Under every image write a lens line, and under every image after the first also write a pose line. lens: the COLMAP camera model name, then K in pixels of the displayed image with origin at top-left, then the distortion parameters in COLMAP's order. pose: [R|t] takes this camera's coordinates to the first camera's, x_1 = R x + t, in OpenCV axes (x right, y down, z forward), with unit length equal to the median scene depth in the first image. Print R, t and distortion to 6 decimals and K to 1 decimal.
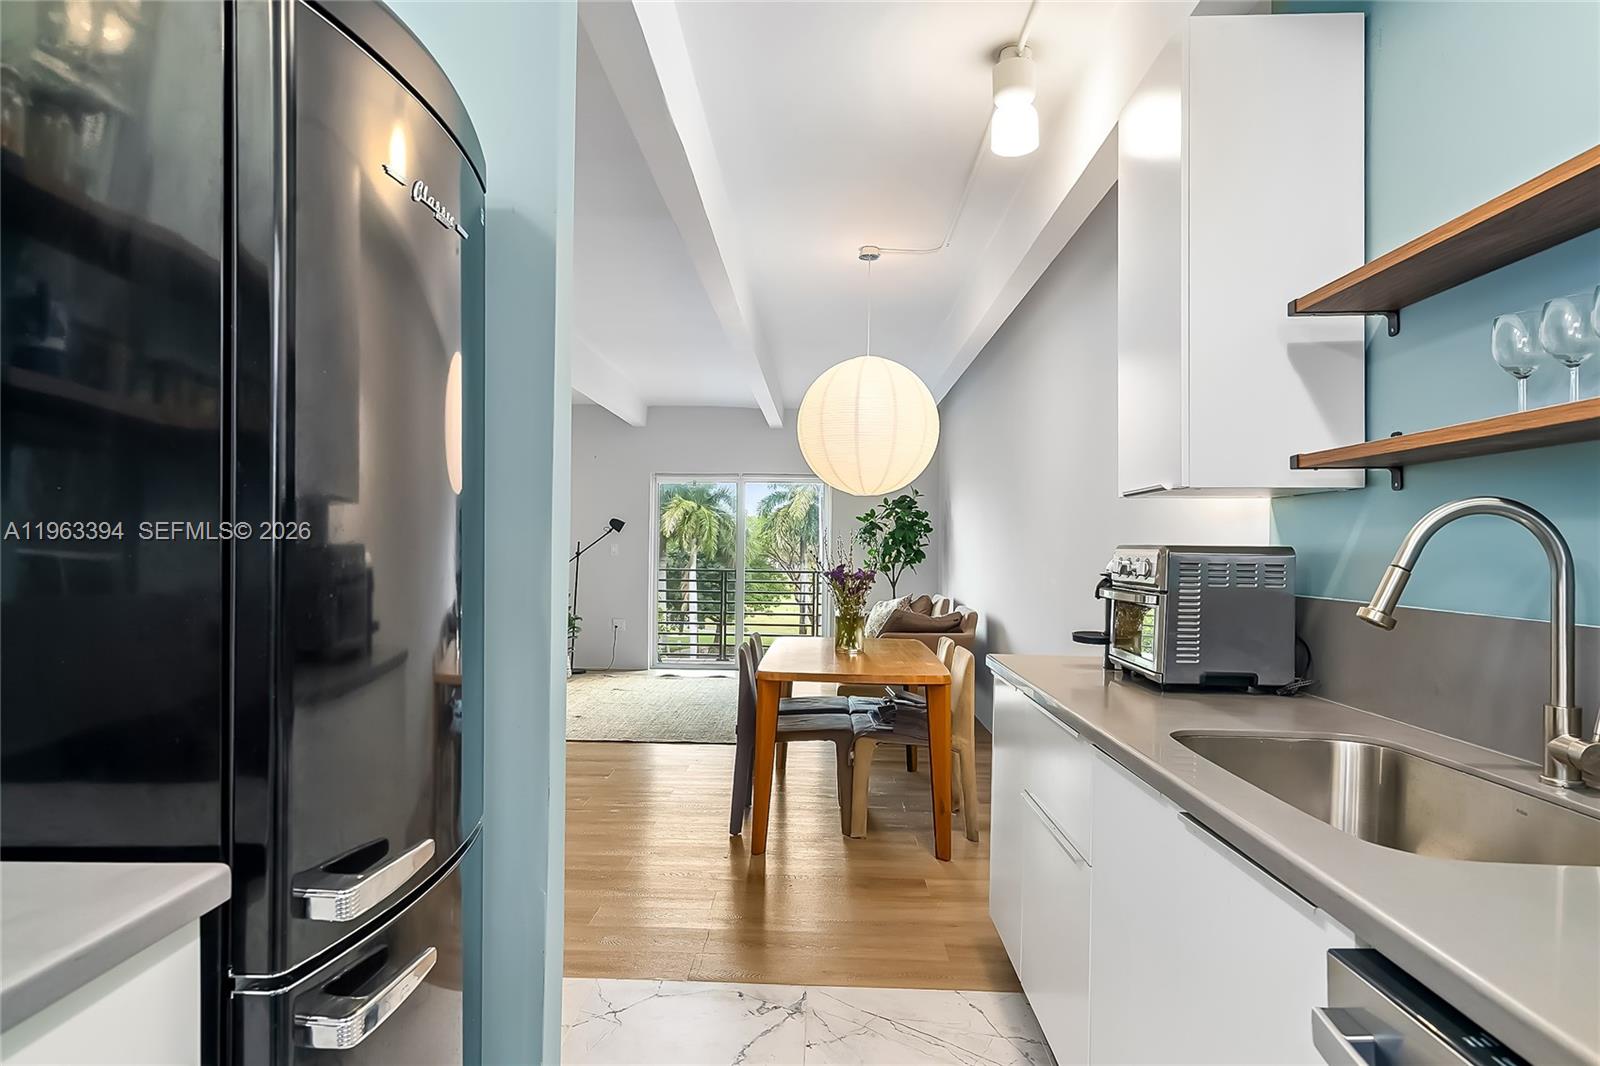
lens RADIAL K [[945.1, 0, 761.8], [0, 945.1, 543.8], [0, 0, 1]] dist [0.000986, 0.000127]
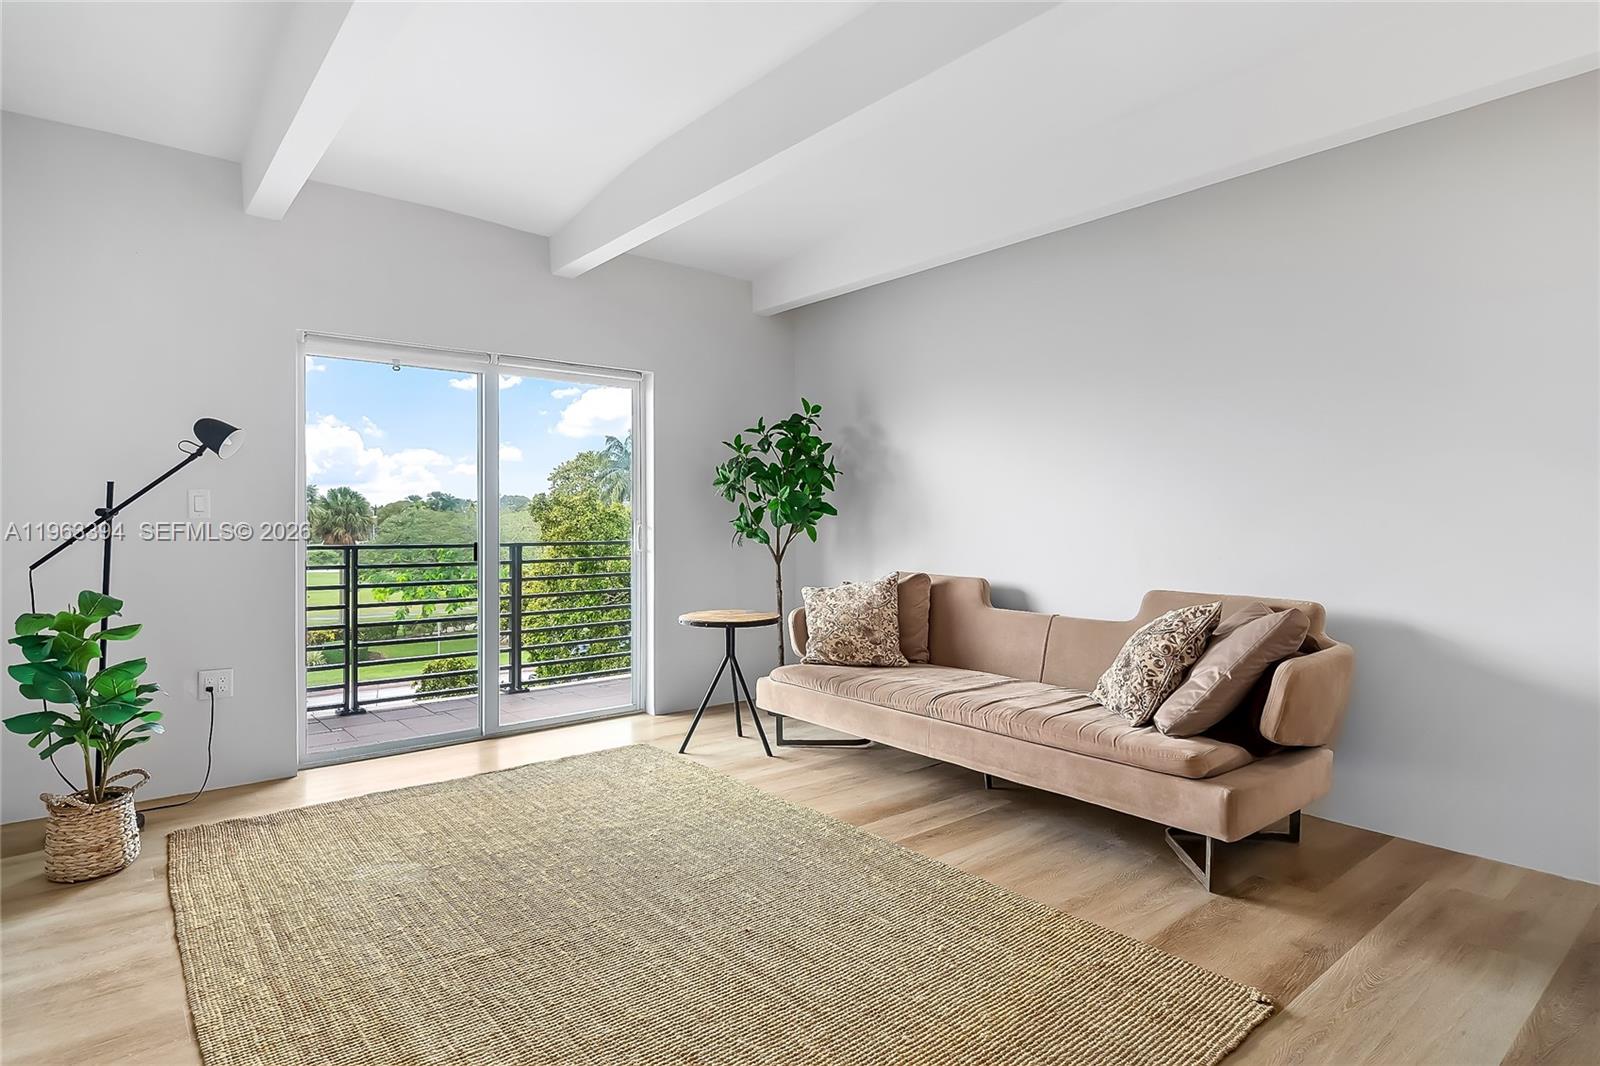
lens RADIAL K [[865.6, 0, 795.0], [0, 865.6, 519.2], [0, 0, 1]] dist [0.002527, 0.000003]
pose [[0.735301, -0.012427, 0.677627, -0.232123], [0.007719, 0.999921, 0.009962, 0.011816], [-0.677697, -0.002095, 0.735338, 0.571081]]
